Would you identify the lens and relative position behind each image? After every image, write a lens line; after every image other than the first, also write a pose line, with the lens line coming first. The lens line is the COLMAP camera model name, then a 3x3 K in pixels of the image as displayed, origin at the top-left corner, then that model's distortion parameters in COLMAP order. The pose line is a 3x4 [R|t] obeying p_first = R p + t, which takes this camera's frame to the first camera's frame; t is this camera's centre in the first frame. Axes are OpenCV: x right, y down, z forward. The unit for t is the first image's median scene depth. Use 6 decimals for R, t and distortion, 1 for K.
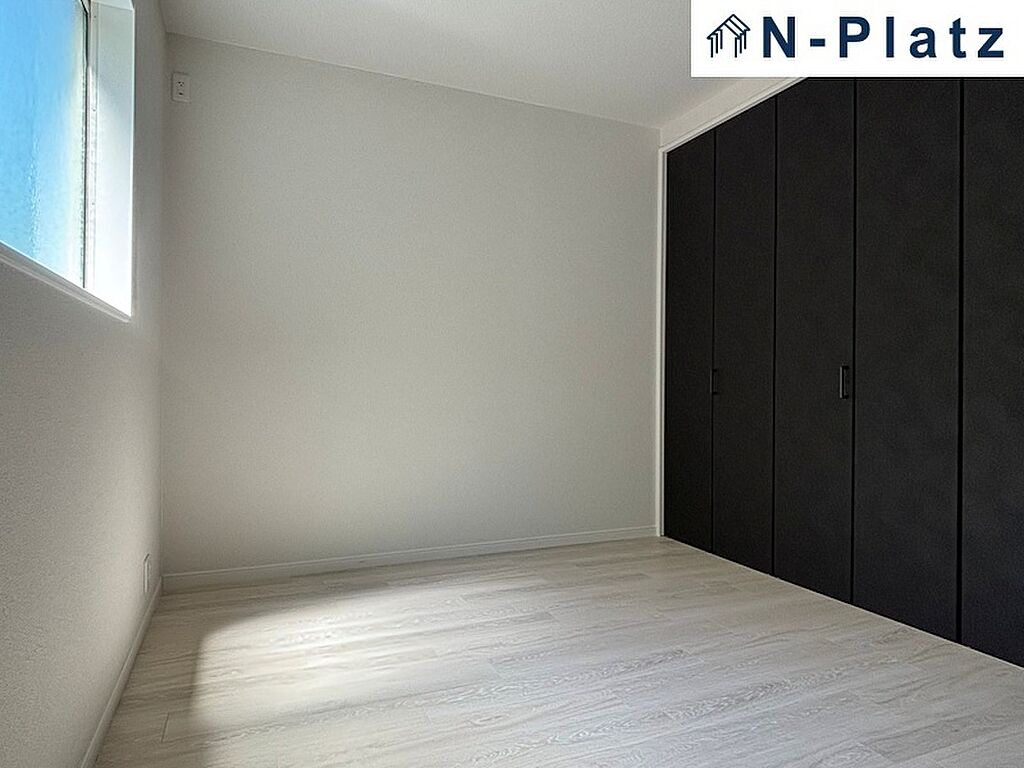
lens RADIAL K [[629.2, 0, 506.7], [0, 629.2, 382.3], [0, 0, 1]] dist [0.029846, -0.028619]
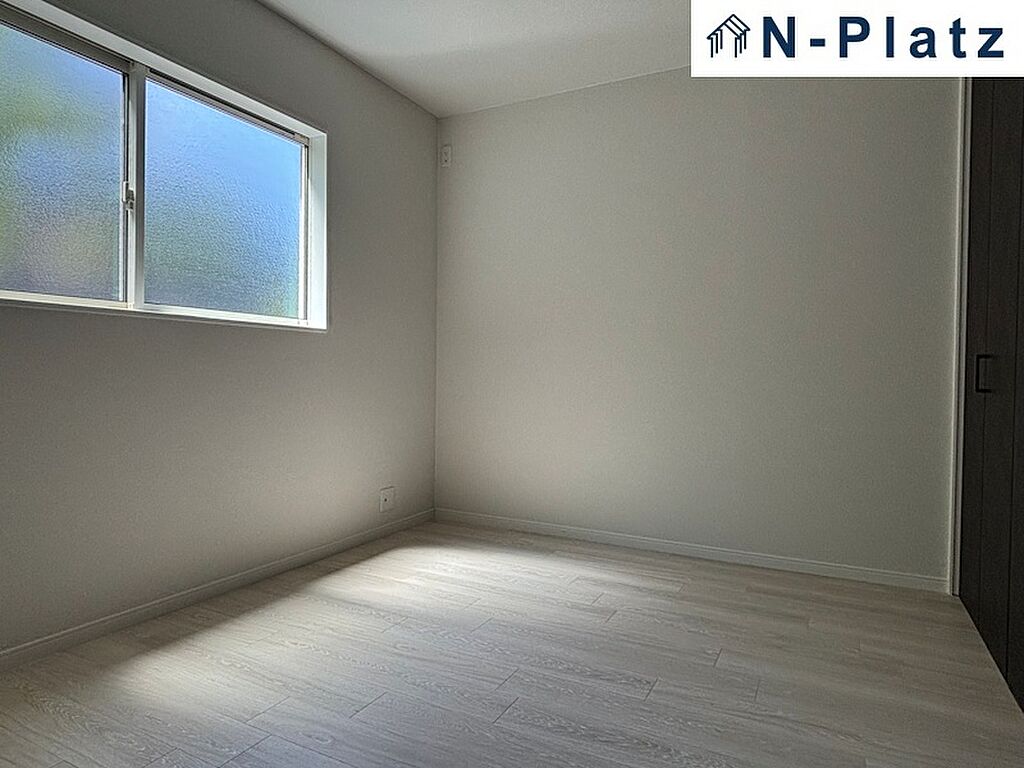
lens RADIAL K [[629.2, 0, 520.0], [0, 629.2, 380.1], [0, 0, 1]] dist [0.029846, -0.028619]
pose [[0.642590, 0.014768, -0.766068, 0.657369], [-0.013327, 0.999878, 0.008096, 0.007334], [0.766094, 0.005007, 0.642709, 0.250397]]
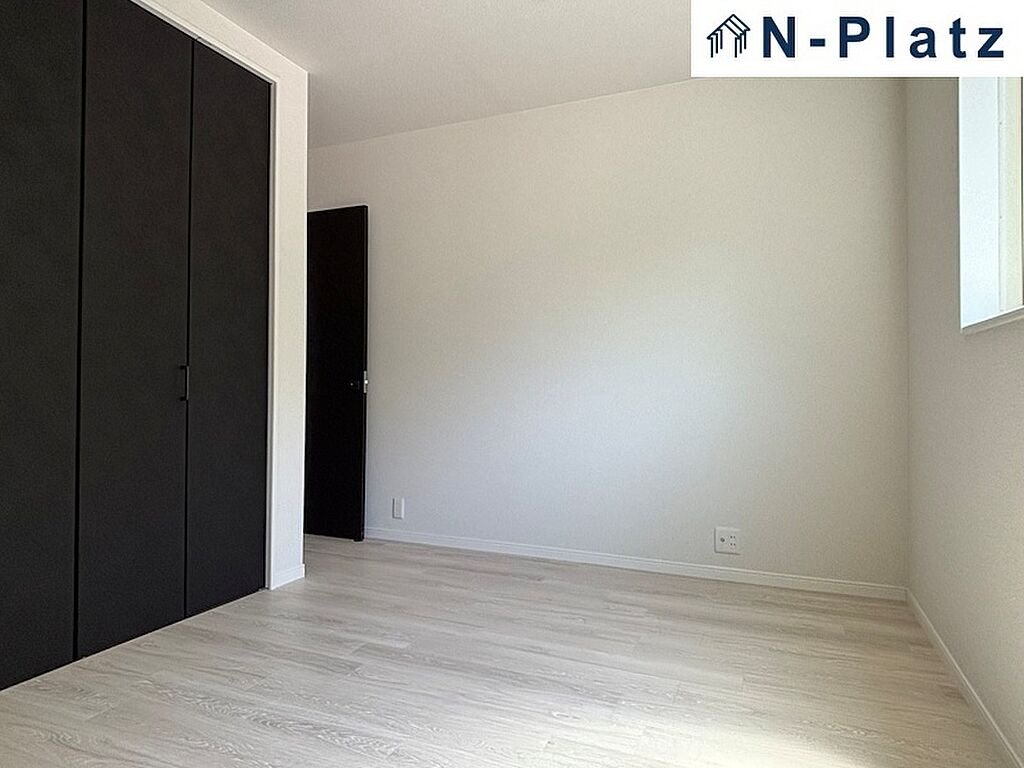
lens RADIAL K [[629.2, 0, 517.5], [0, 629.2, 381.7], [0, 0, 1]] dist [0.029846, -0.028619]
pose [[-0.691133, -0.009871, 0.722661, -0.340464], [-0.008942, 0.999947, 0.005106, -0.008594], [-0.722673, -0.002933, -0.691184, 0.977441]]
